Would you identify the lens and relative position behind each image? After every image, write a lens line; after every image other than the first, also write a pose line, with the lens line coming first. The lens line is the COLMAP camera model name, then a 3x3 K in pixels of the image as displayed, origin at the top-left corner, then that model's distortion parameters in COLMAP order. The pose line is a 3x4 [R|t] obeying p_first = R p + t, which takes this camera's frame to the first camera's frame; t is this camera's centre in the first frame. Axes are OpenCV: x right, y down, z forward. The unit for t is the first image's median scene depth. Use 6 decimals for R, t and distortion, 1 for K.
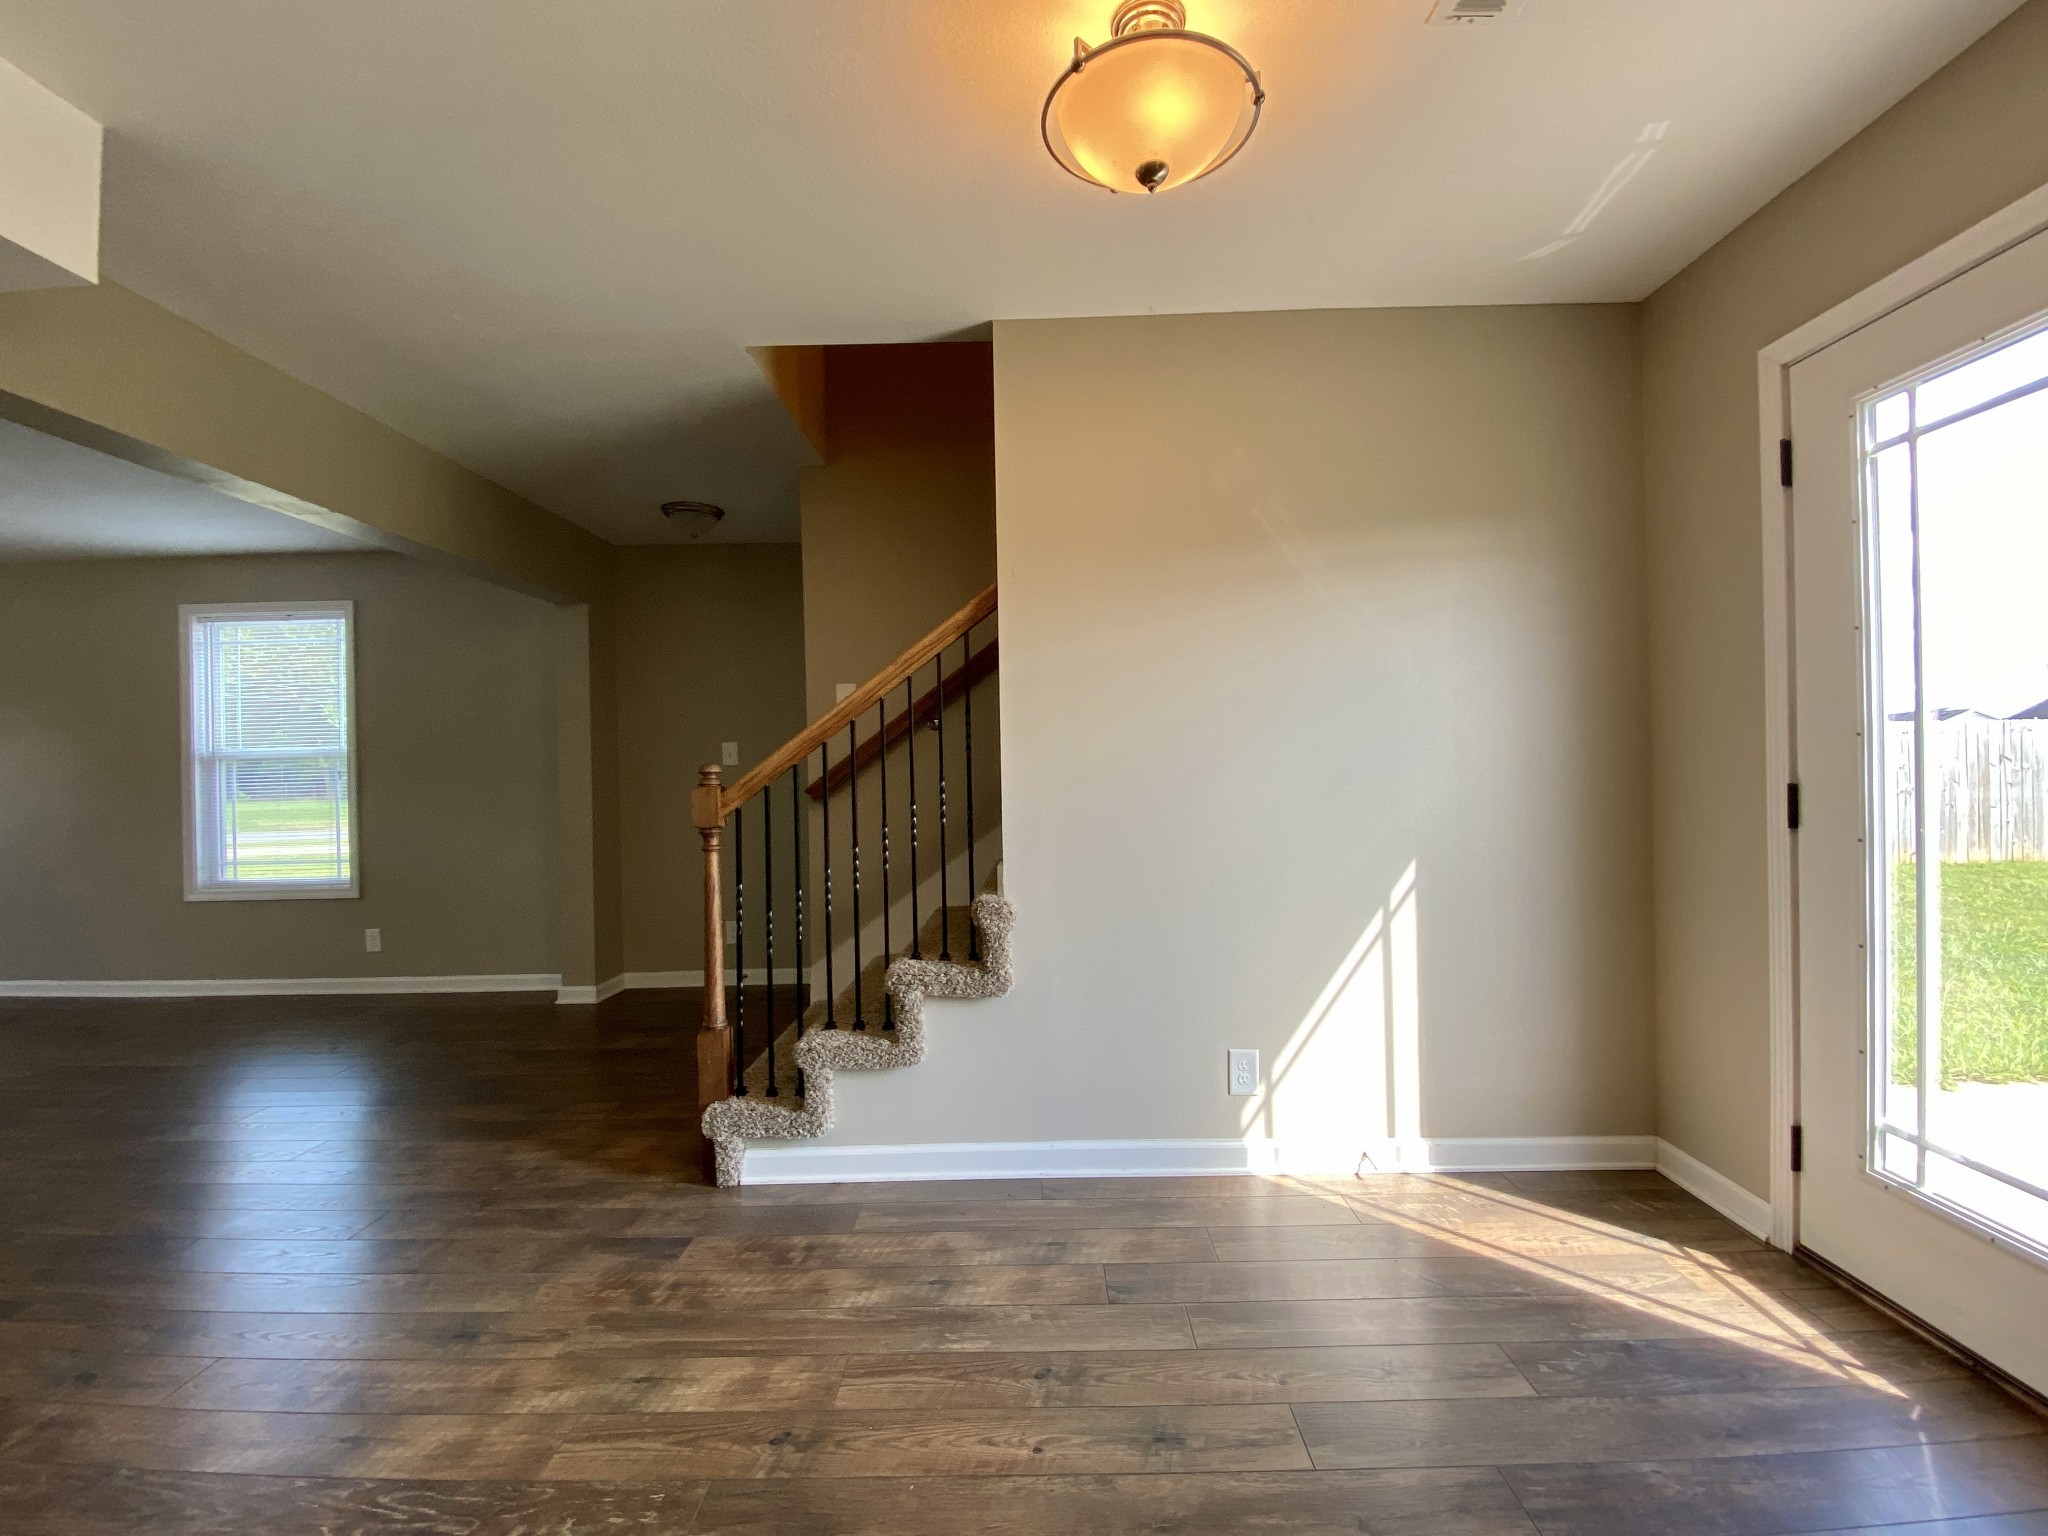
lens RADIAL K [[900.9, 0, 1028.2], [0, 900.9, 769.6], [0, 0, 1]] dist [0.040180, -0.030051]
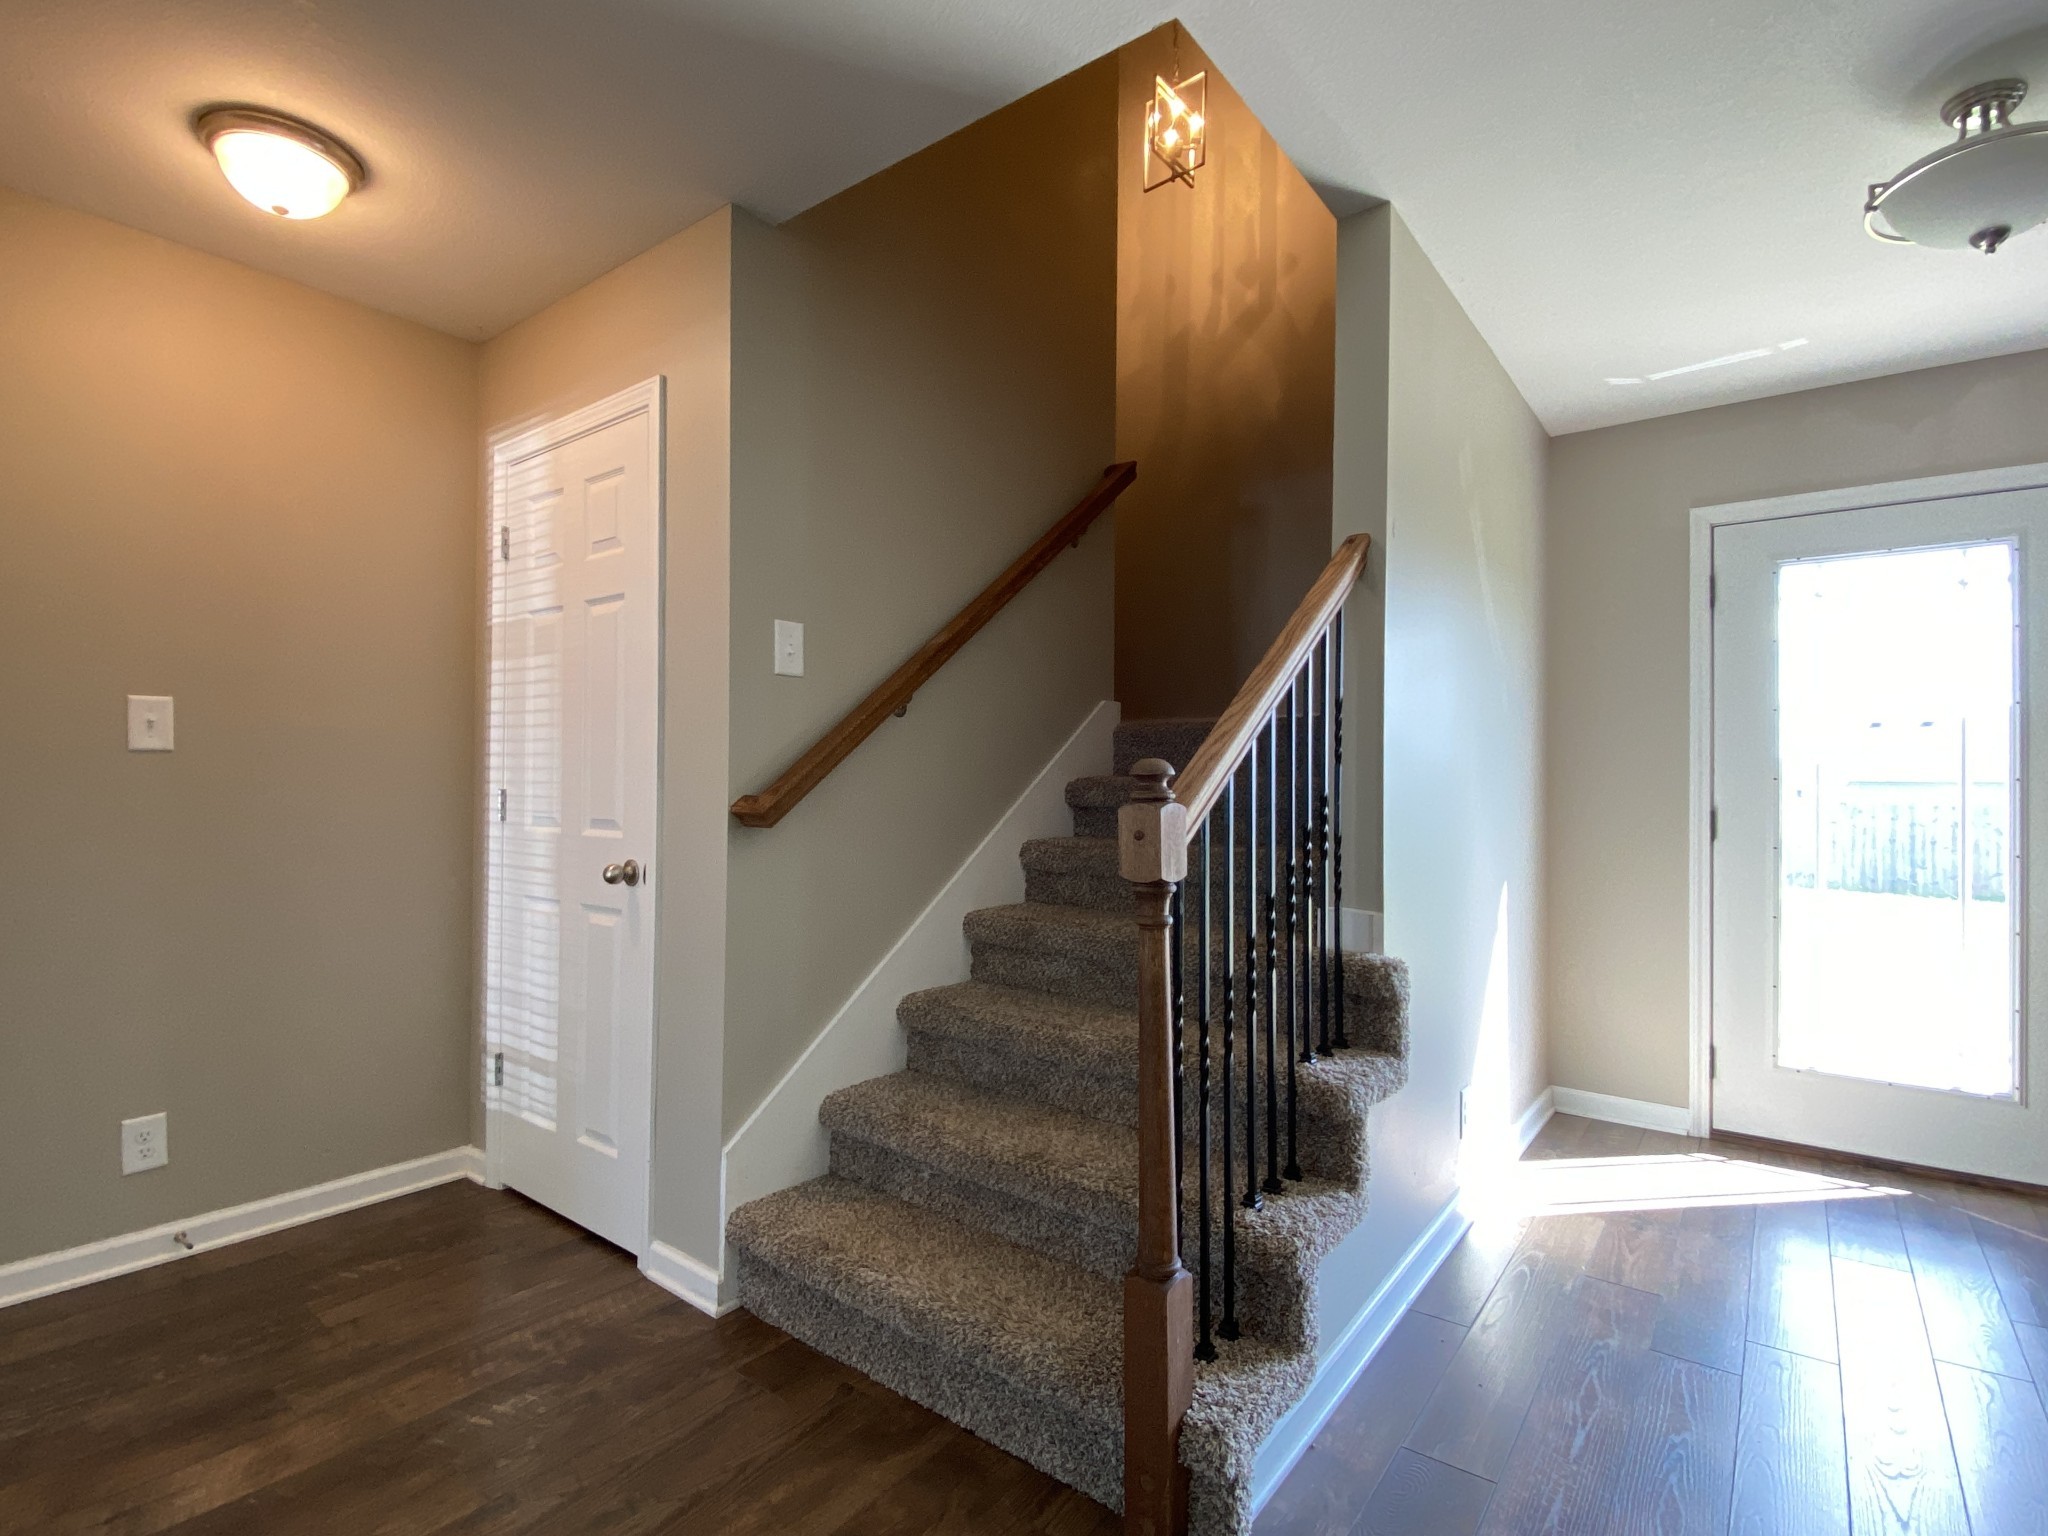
lens RADIAL K [[963.1, 0, 1004.4], [0, 963.1, 777.0], [0, 0, 1]] dist [-0.001332, -0.014003]
pose [[0.626550, 0.033370, 0.778667, -1.046589], [-0.020061, 0.999442, -0.026689, 0.023626], [-0.779123, 0.001101, 0.626870, 0.908171]]
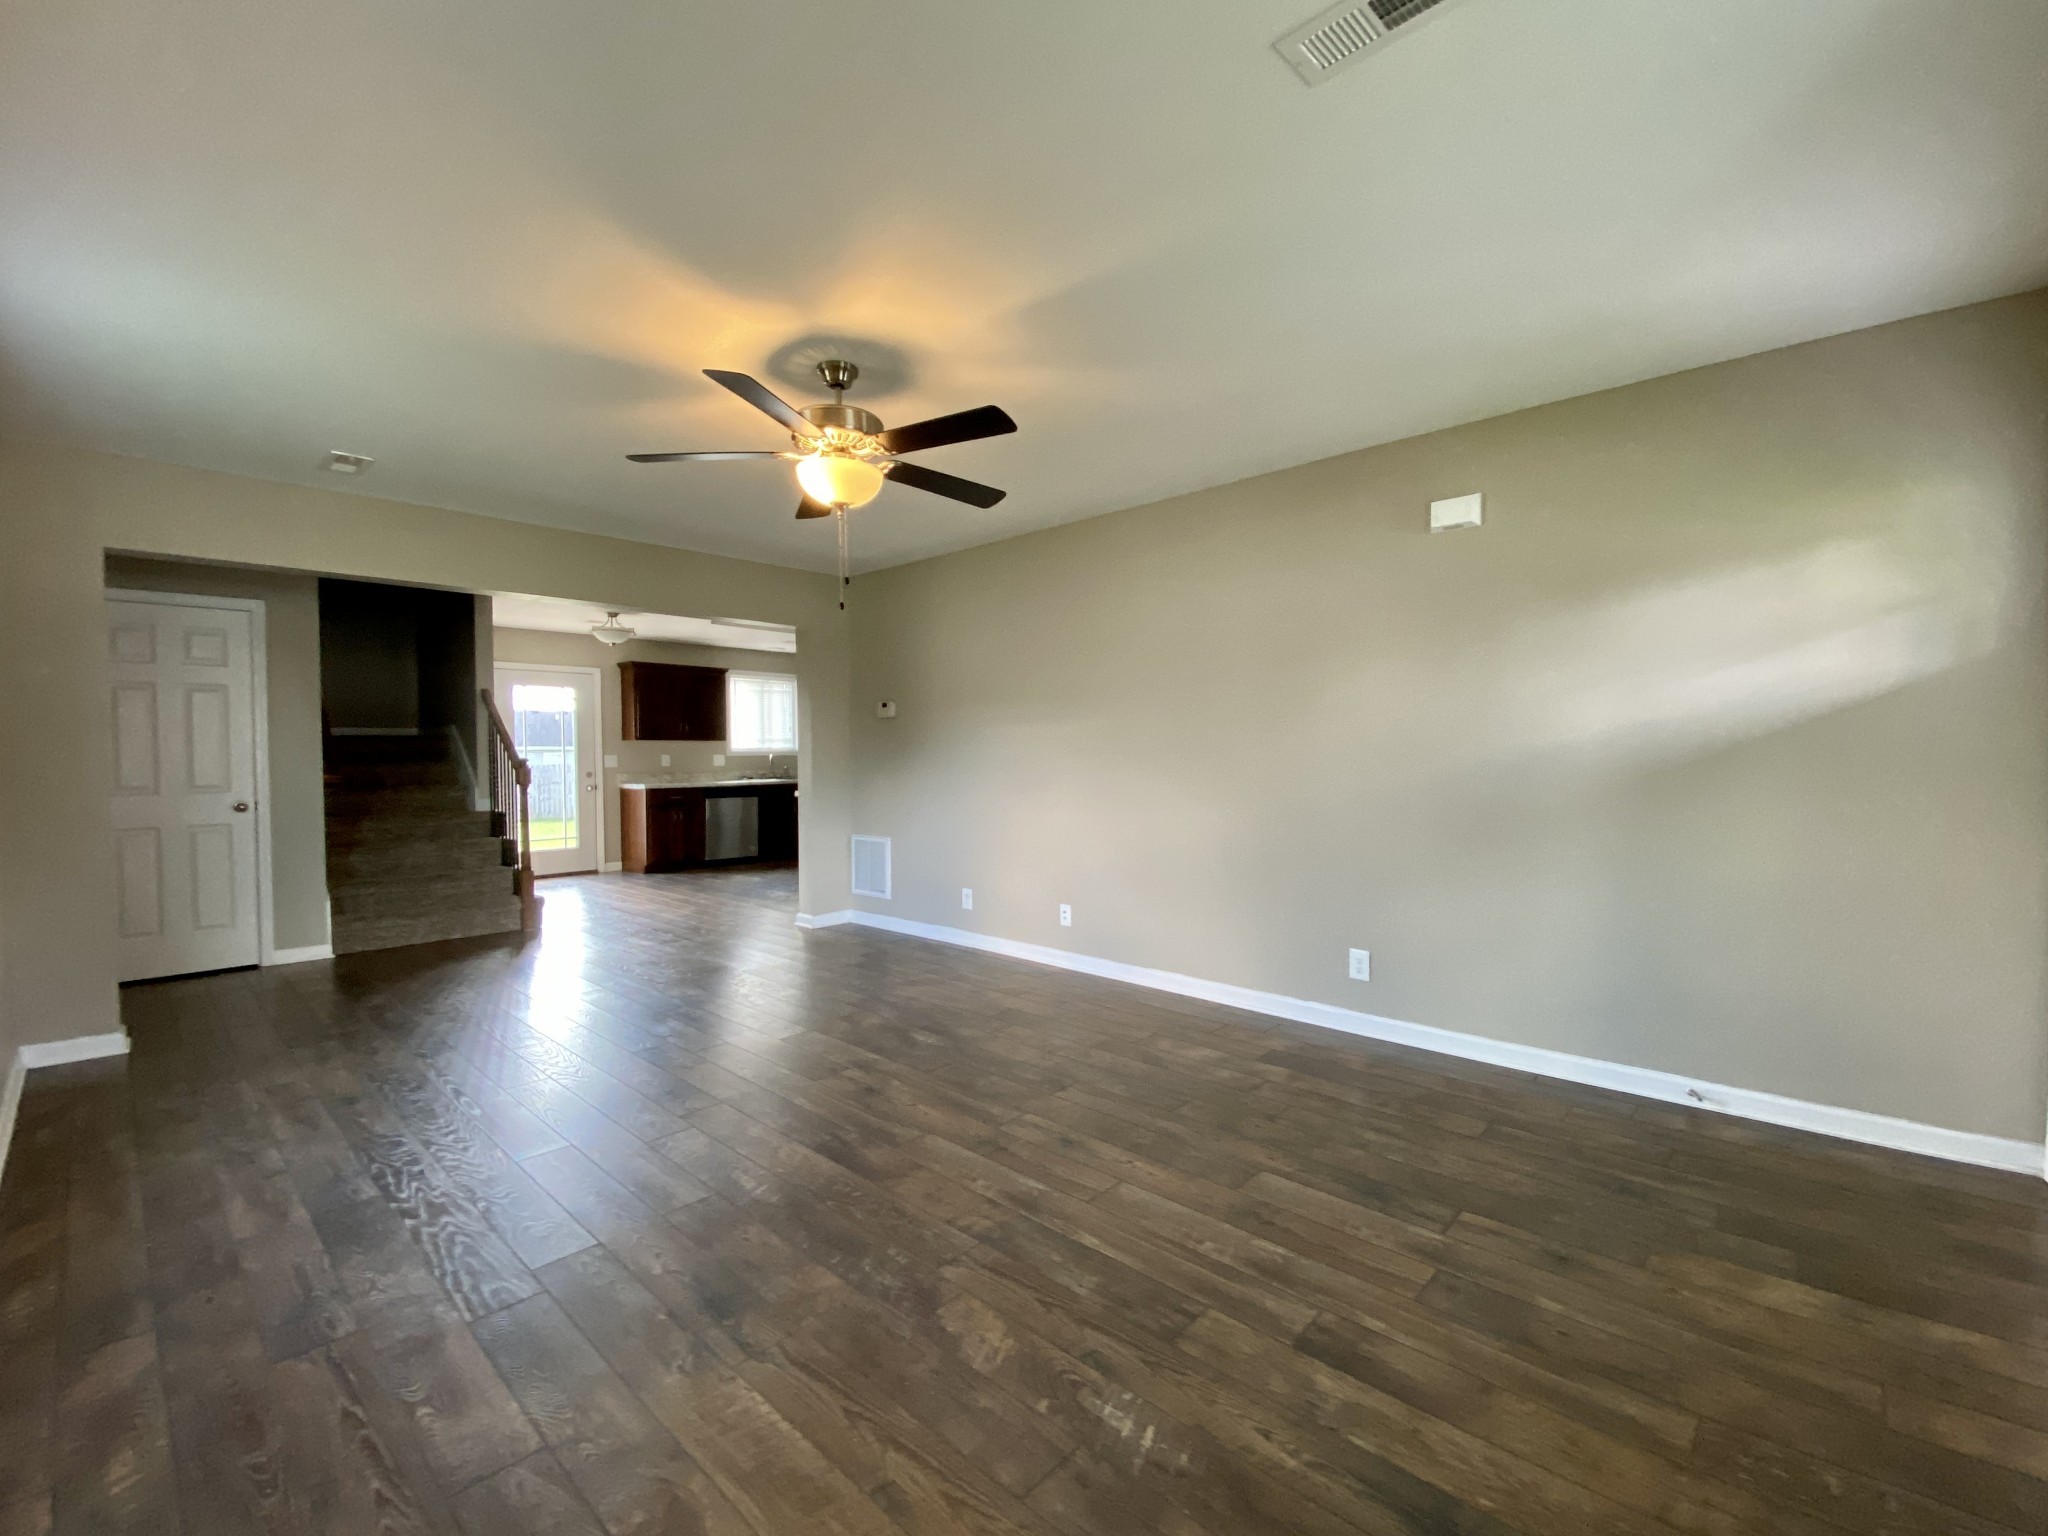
lens RADIAL K [[865.9, 0, 1013.9], [0, 865.9, 767.4], [0, 0, 1]] dist [0.030553, -0.025055]
pose [[-0.729535, 0.016295, 0.683749, -3.557957], [0.024811, 0.999689, 0.002649, 0.054623], [-0.683493, 0.018897, -0.729712, 2.261658]]
